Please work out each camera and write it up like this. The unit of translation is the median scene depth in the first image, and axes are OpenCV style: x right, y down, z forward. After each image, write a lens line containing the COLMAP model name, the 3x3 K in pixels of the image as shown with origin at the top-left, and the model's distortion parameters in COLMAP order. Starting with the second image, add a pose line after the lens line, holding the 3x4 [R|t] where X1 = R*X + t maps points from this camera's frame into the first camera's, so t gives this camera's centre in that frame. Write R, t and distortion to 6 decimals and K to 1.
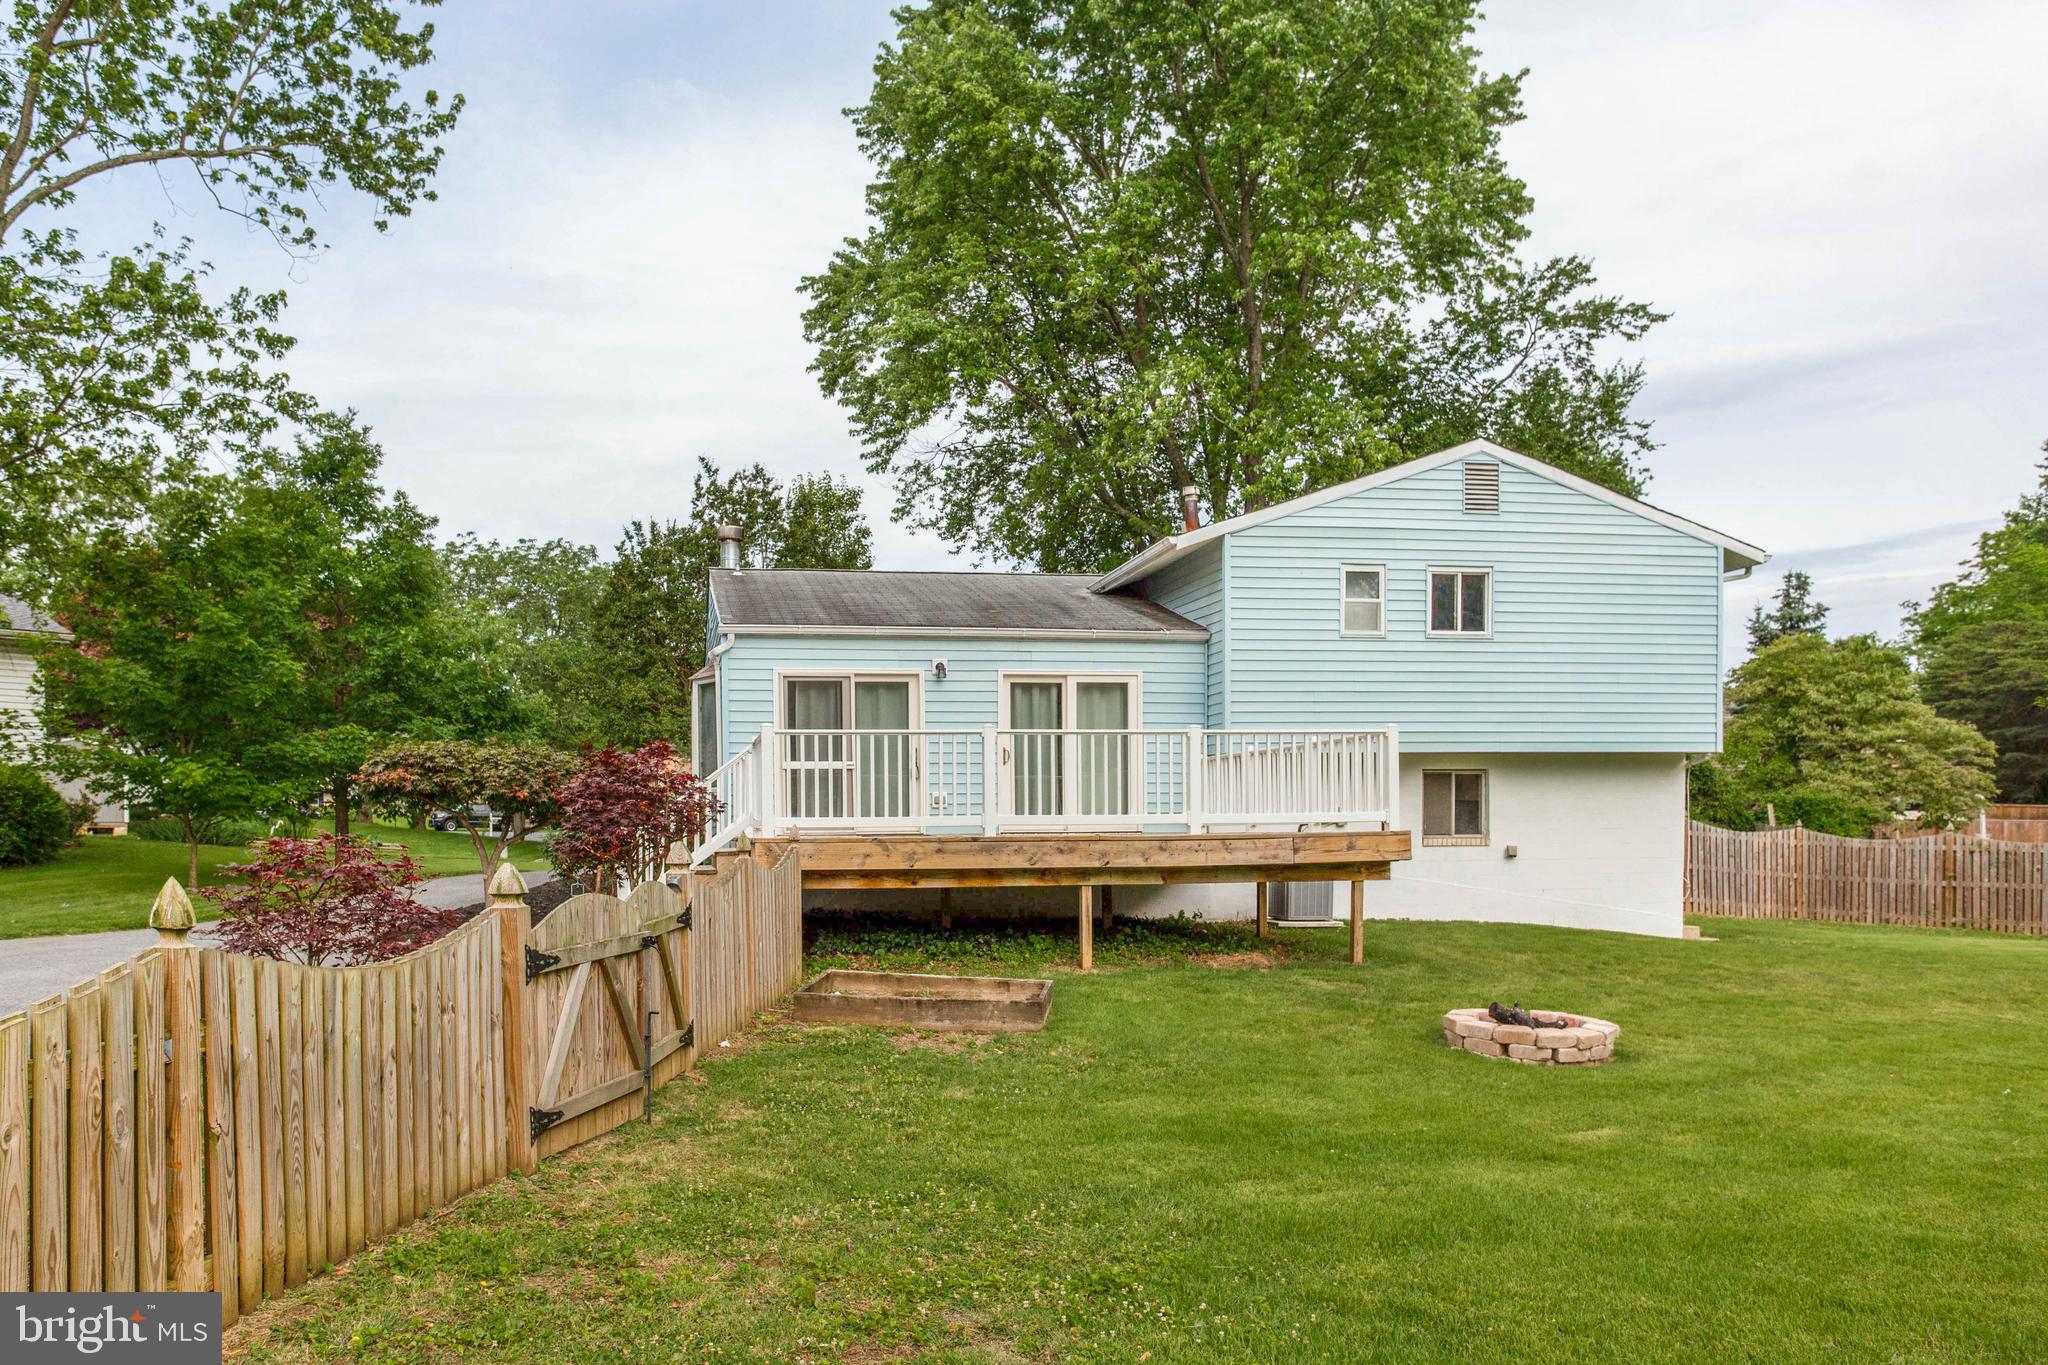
lens RADIAL K [[1326.0, 0, 1030.5], [0, 1326.0, 696.9], [0, 0, 1]] dist [0.013531, 0.028549]
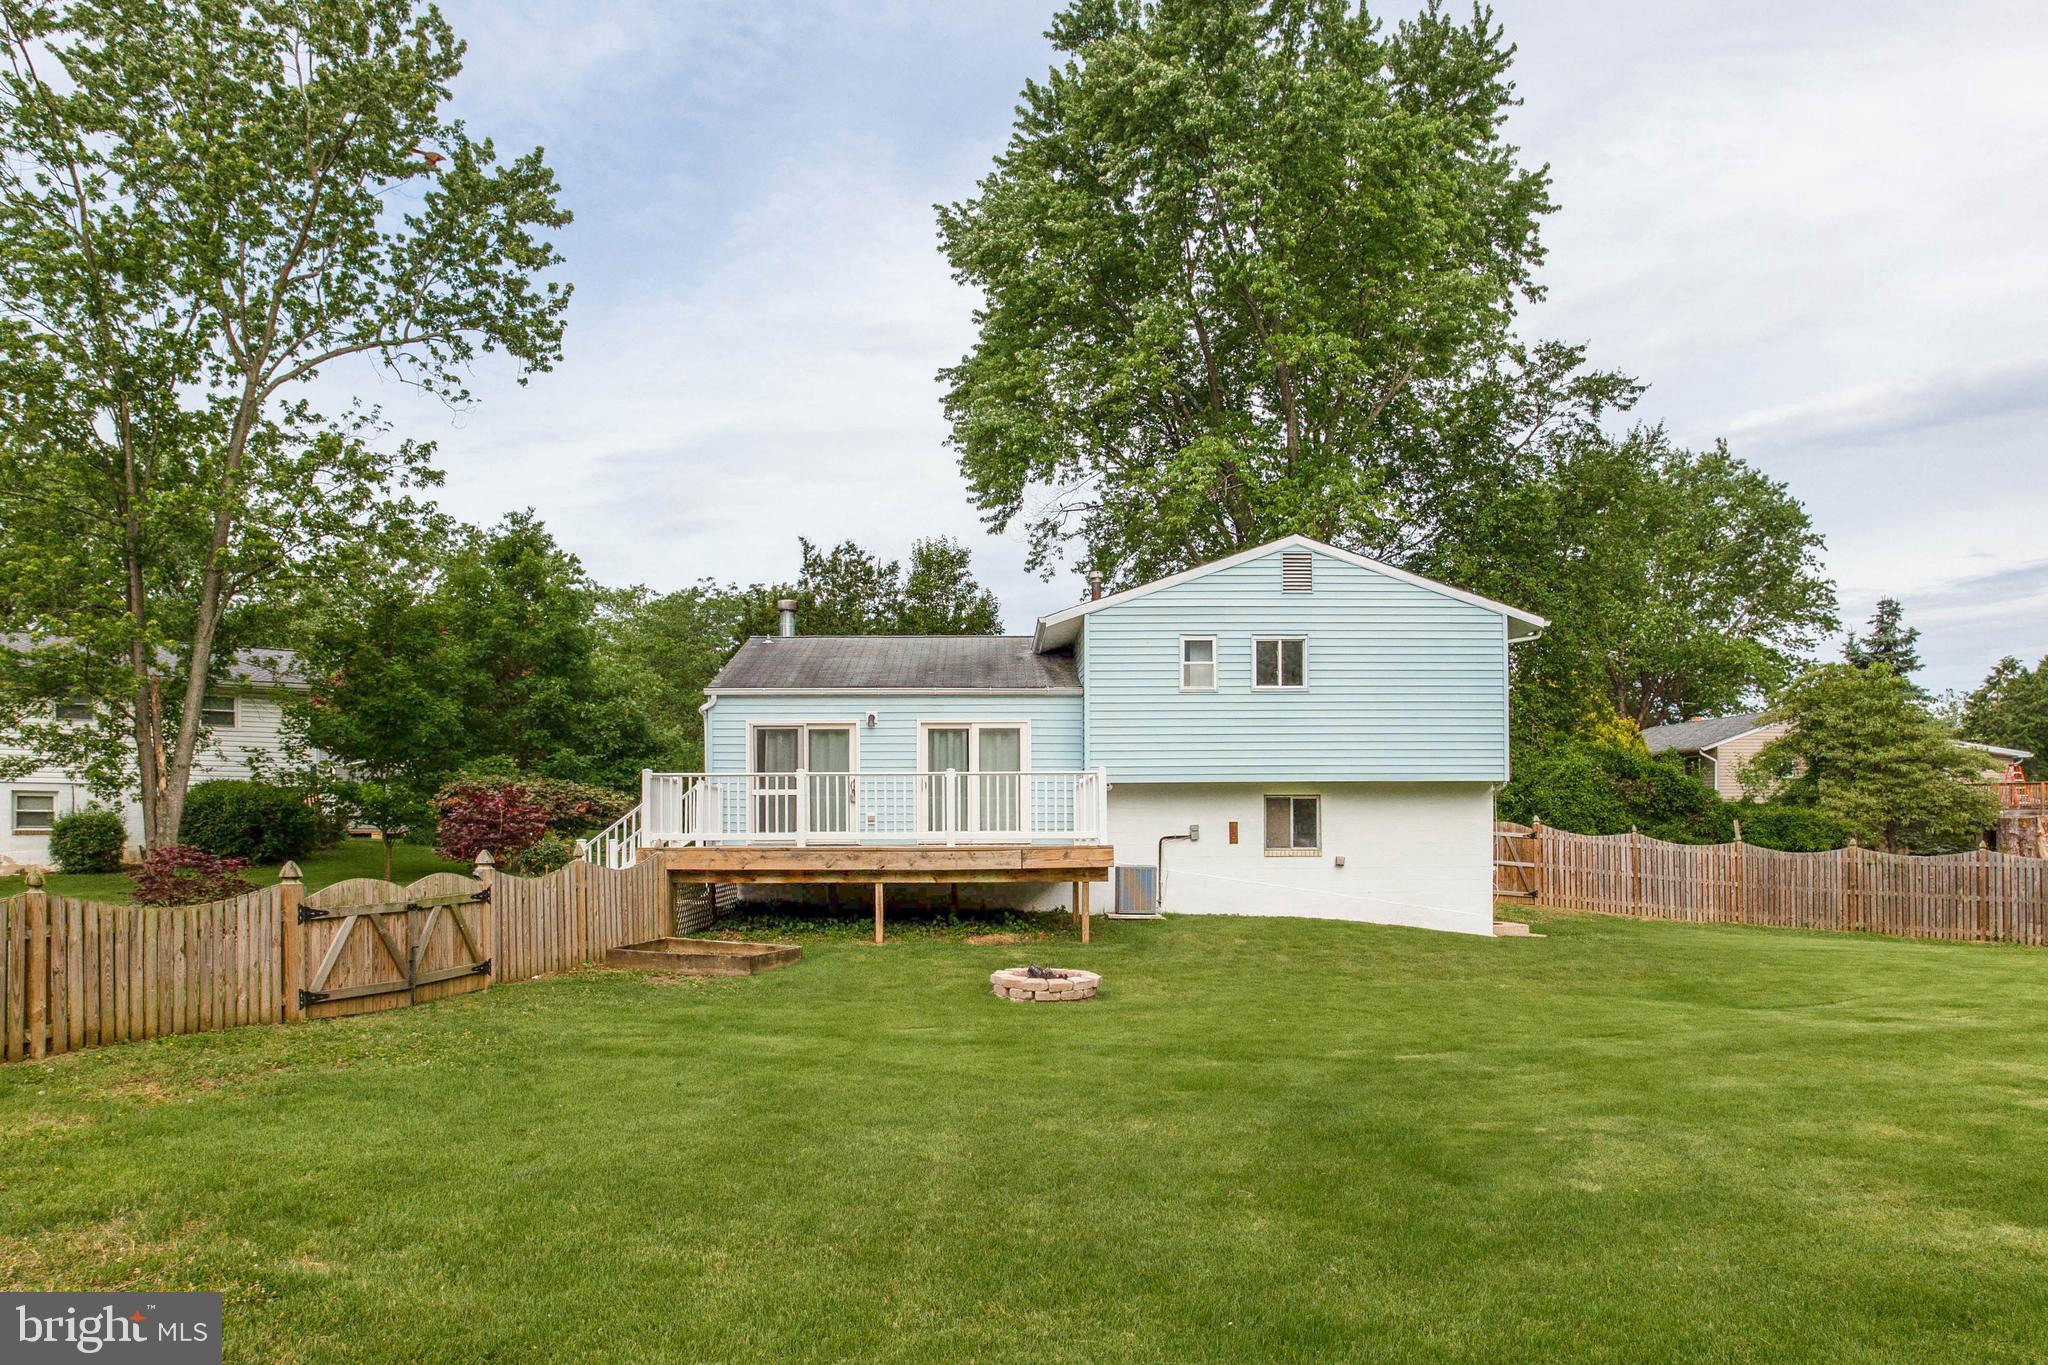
lens RADIAL K [[1172.0, 0, 1034.9], [0, 1172.0, 679.0], [0, 0, 1]] dist [0.007870, -0.003205]
pose [[0.993889, -0.010147, -0.109916, 0.158646], [0.006172, 0.999317, -0.036443, -0.012434], [0.110210, 0.035542, 0.993273, -0.101743]]
